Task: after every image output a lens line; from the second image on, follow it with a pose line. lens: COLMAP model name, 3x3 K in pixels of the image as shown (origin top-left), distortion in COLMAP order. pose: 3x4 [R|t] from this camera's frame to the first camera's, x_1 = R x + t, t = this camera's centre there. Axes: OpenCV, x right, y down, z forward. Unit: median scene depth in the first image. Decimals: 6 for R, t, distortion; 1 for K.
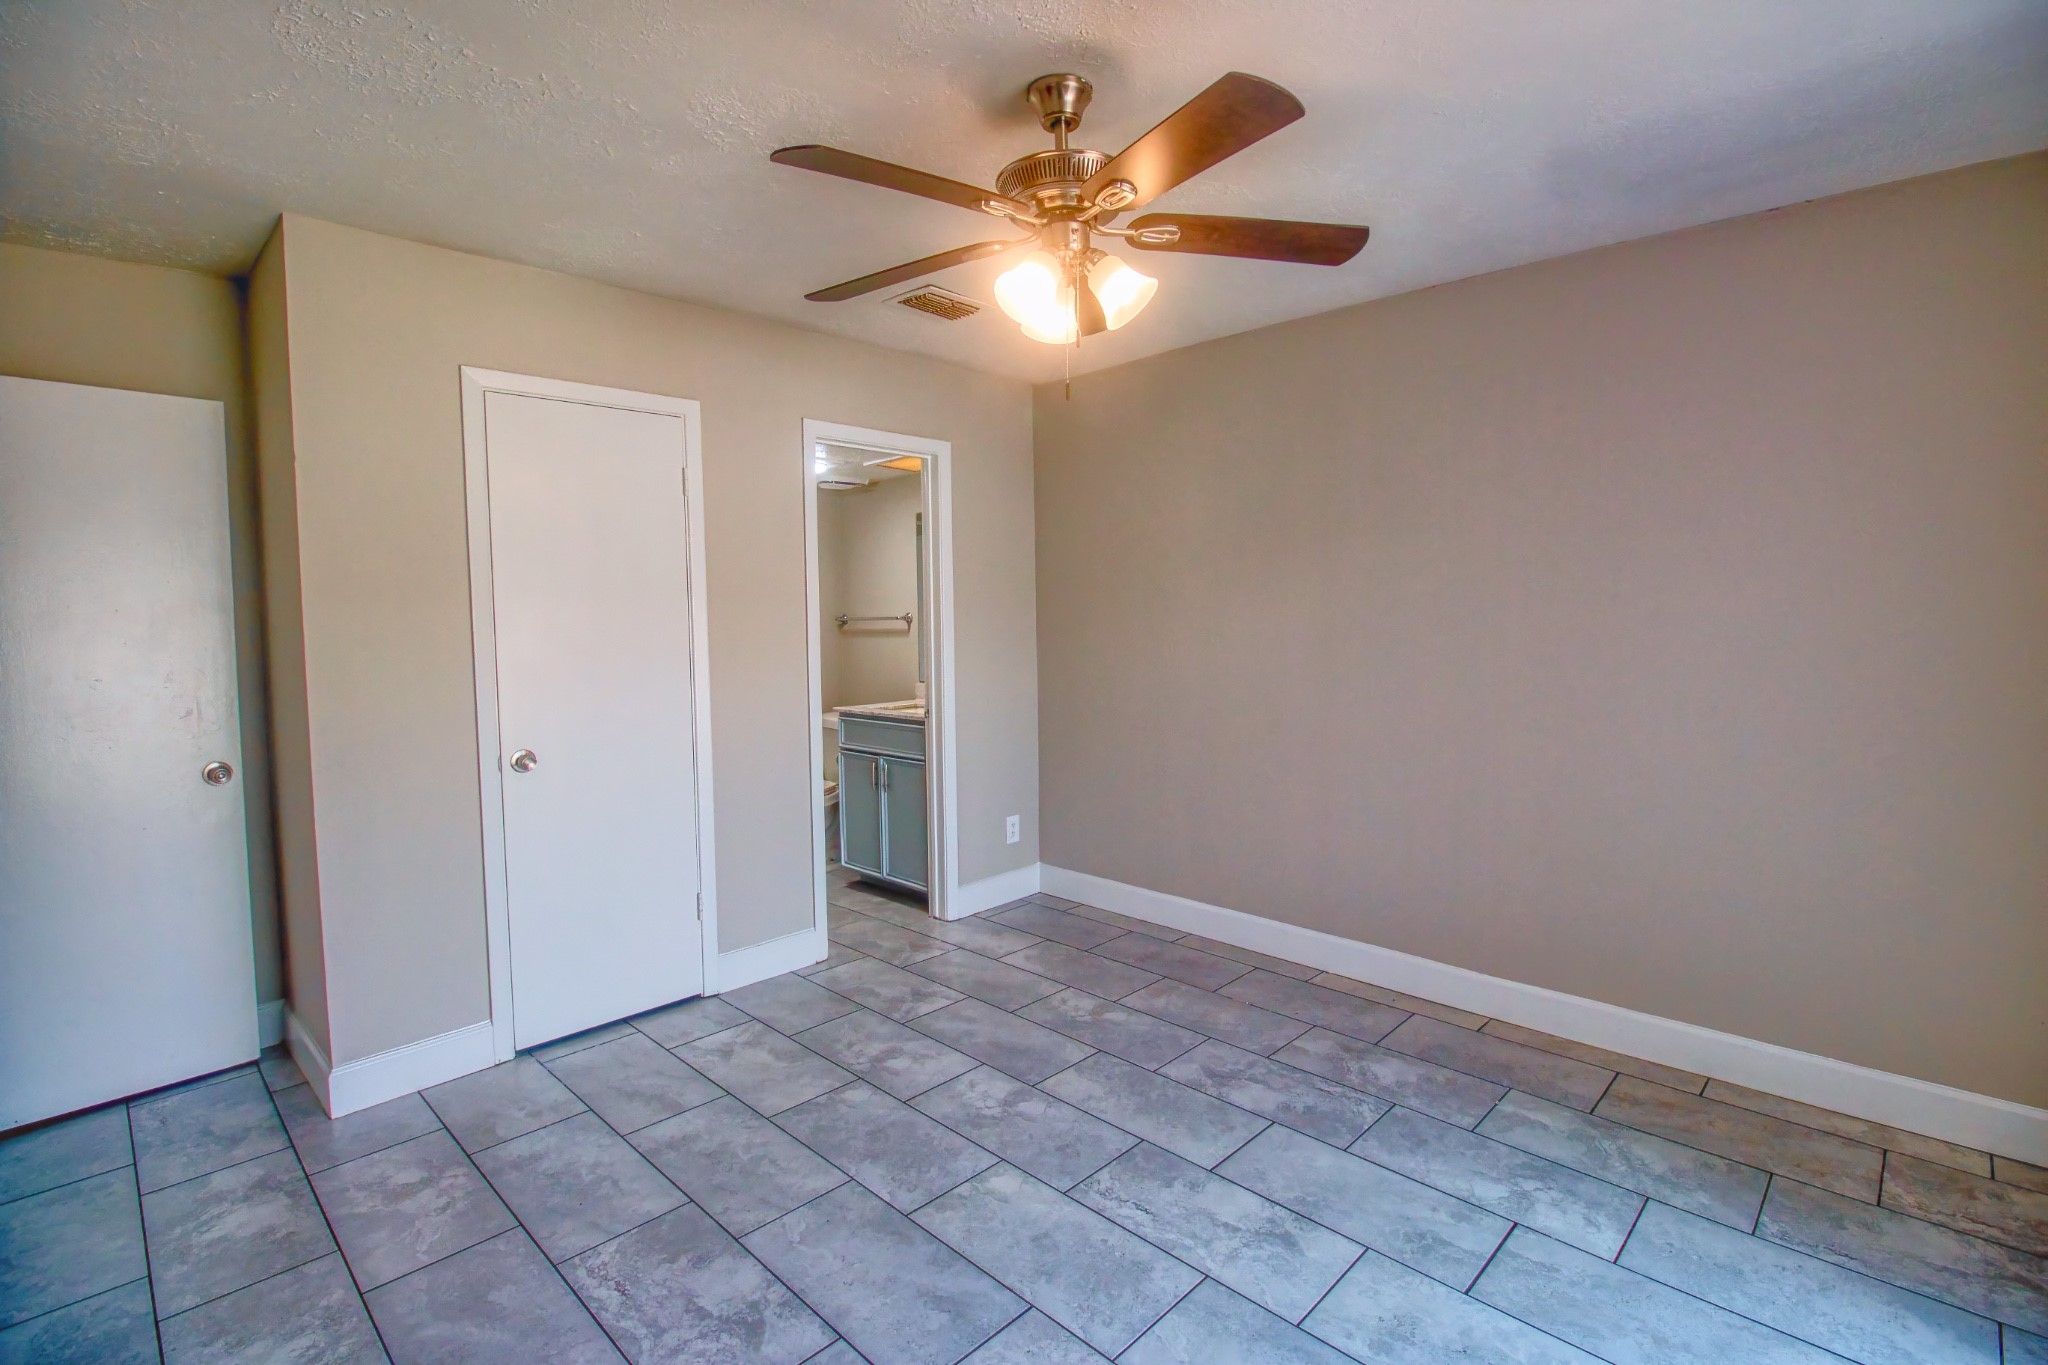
lens RADIAL K [[943.8, 0, 1028.9], [0, 943.8, 674.0], [0, 0, 1]] dist [-0.005895, -0.007031]
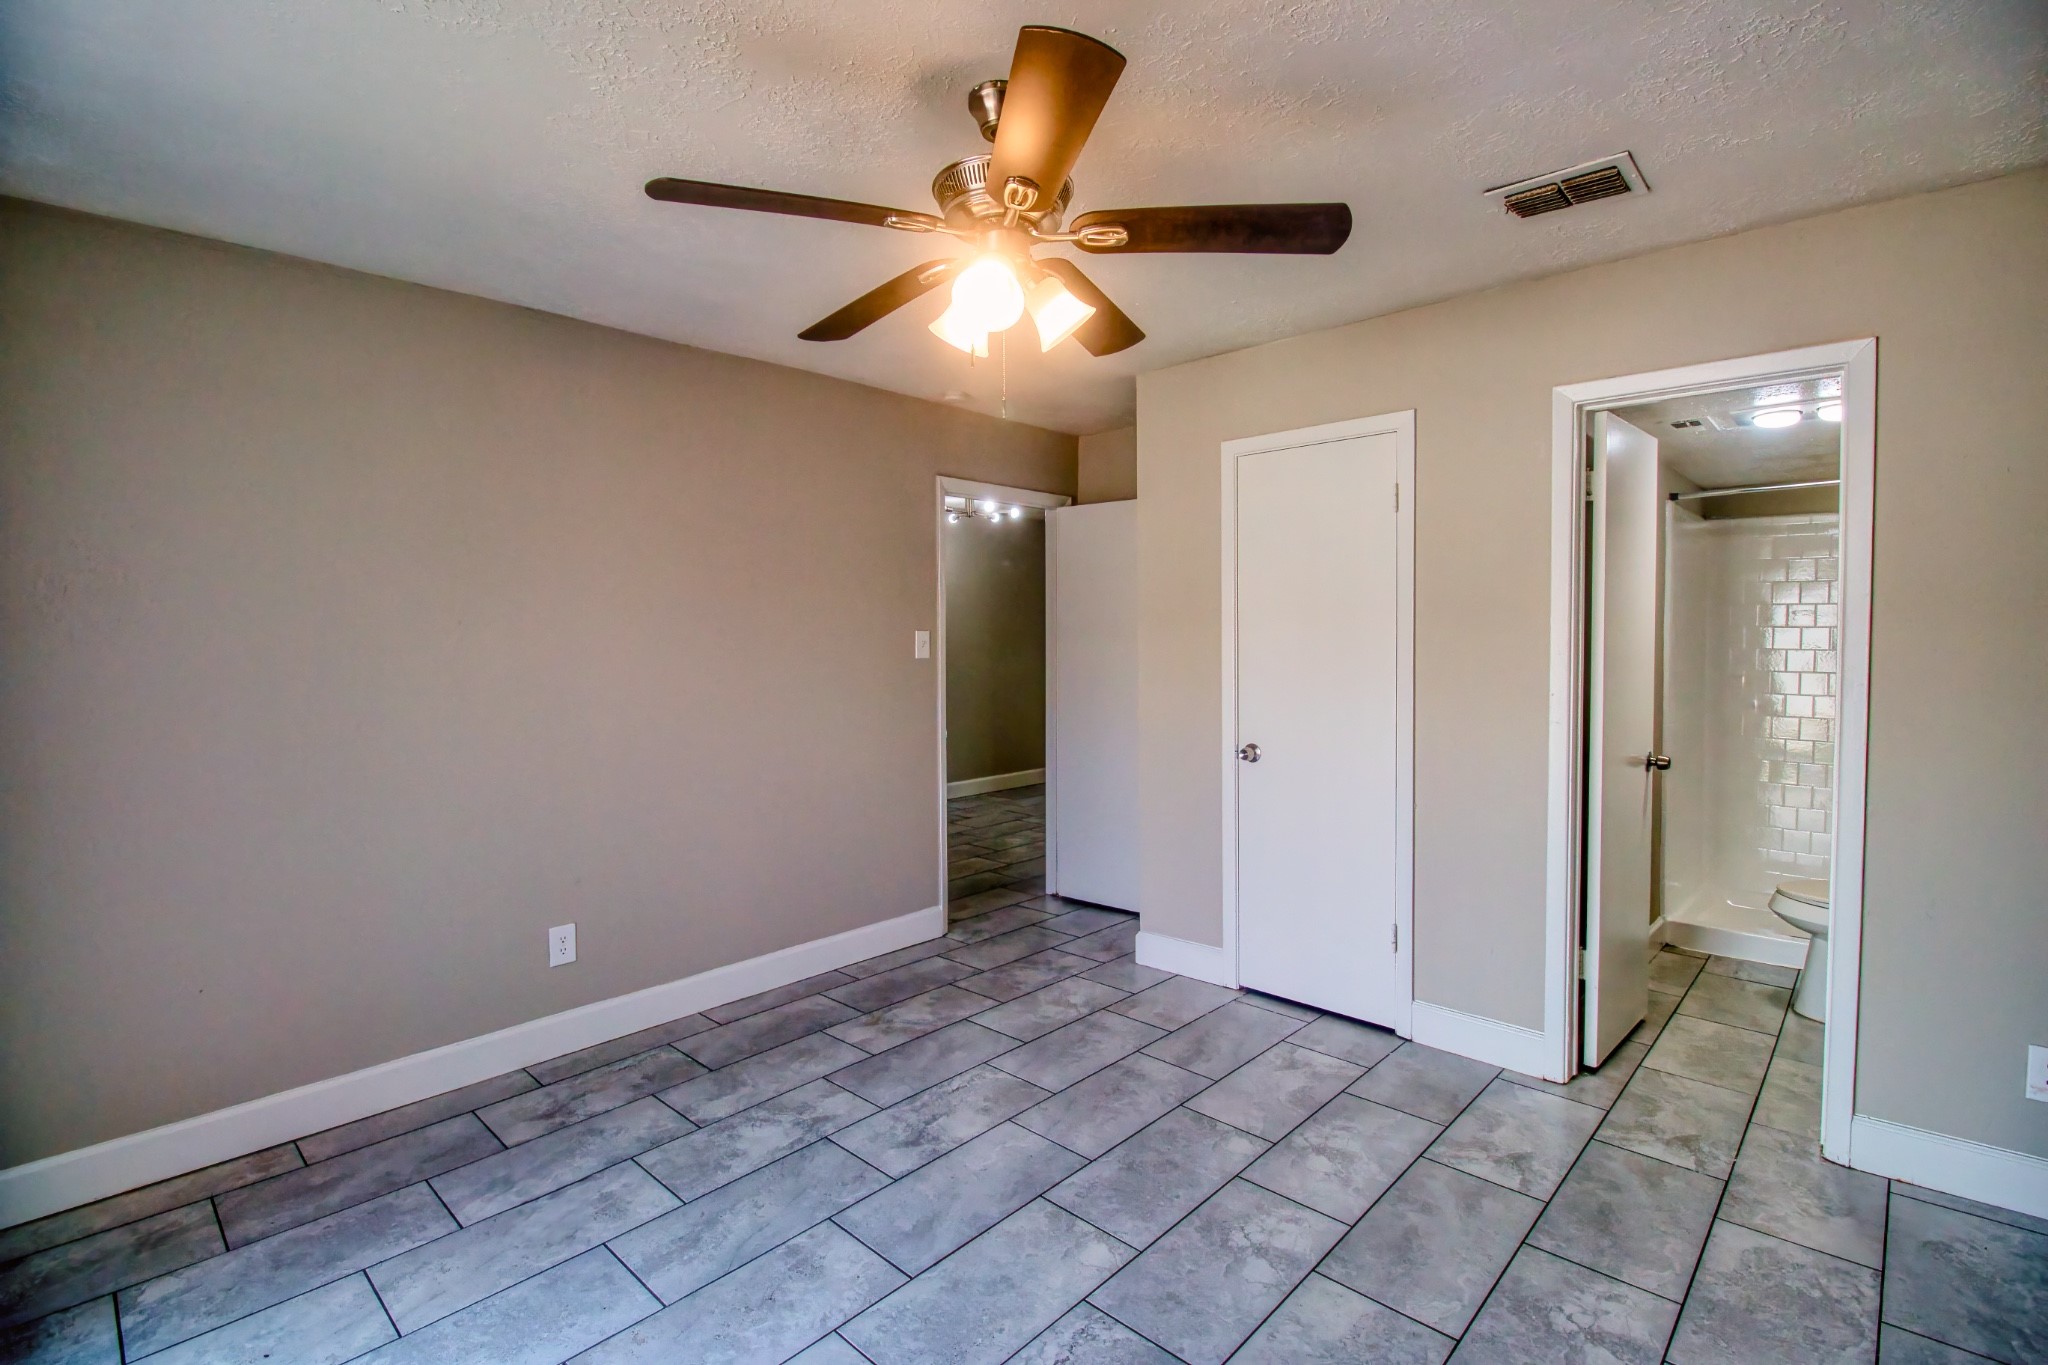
lens RADIAL K [[943.8, 0, 1035.4], [0, 943.8, 668.5], [0, 0, 1]] dist [-0.005895, -0.007031]
pose [[0.022173, 0.049048, -0.998550, 0.704656], [-0.062345, 0.996920, 0.047584, -0.059281], [0.997808, 0.061199, 0.025162, 0.715933]]
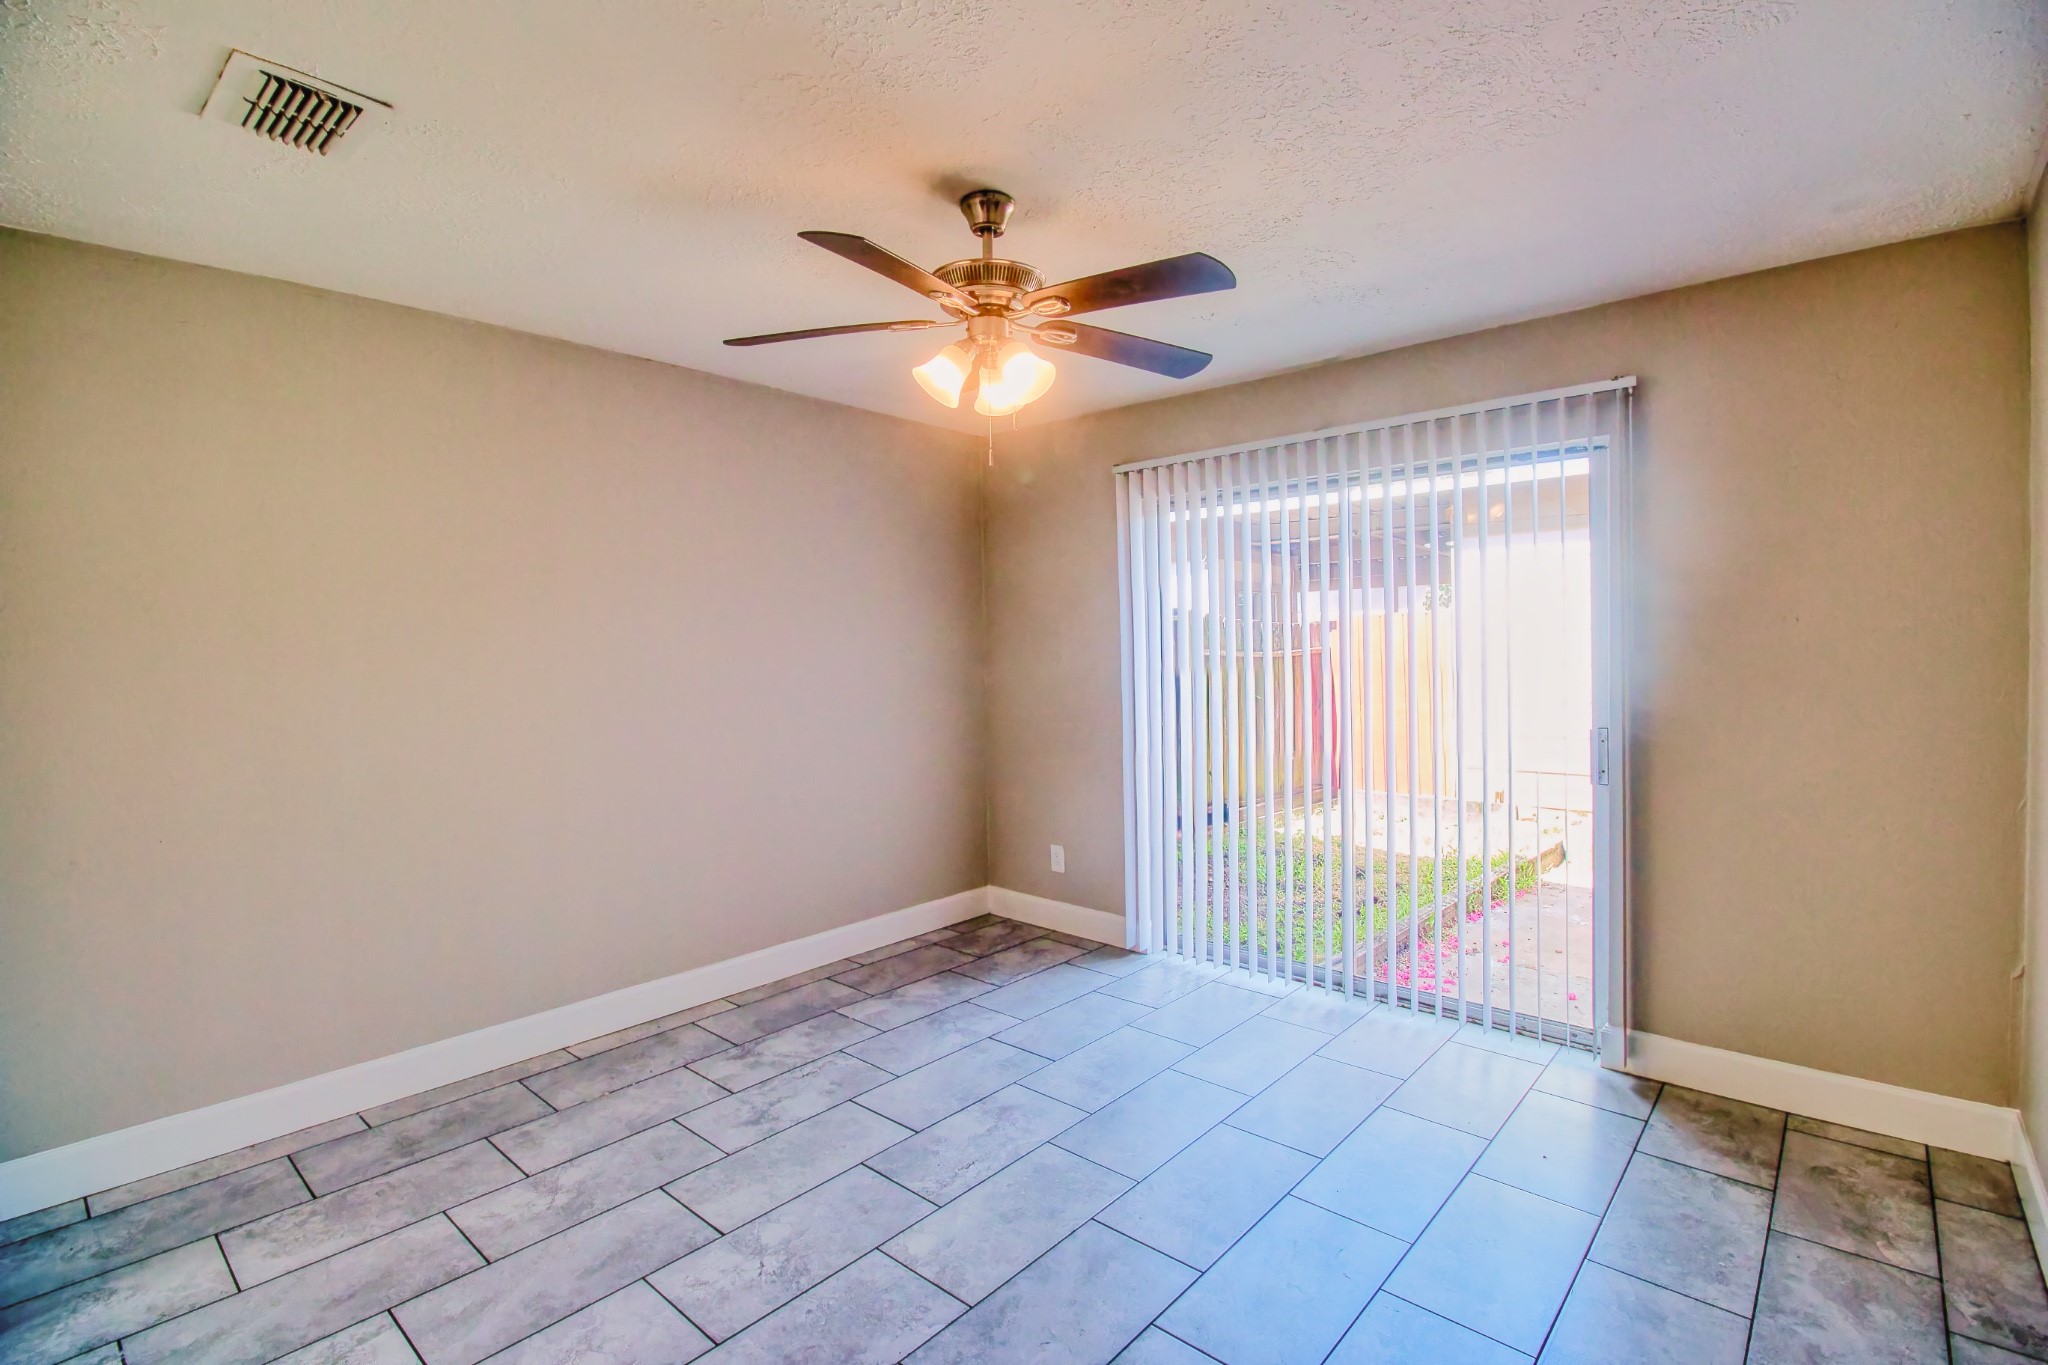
lens RADIAL K [[943.8, 0, 1026.7], [0, 943.8, 680.2], [0, 0, 1]] dist [-0.005895, -0.007031]
pose [[-0.048766, -0.025621, 0.998482, -0.788805], [0.084932, 0.995944, 0.029704, -0.039752], [-0.995193, 0.086252, -0.046392, 0.721096]]
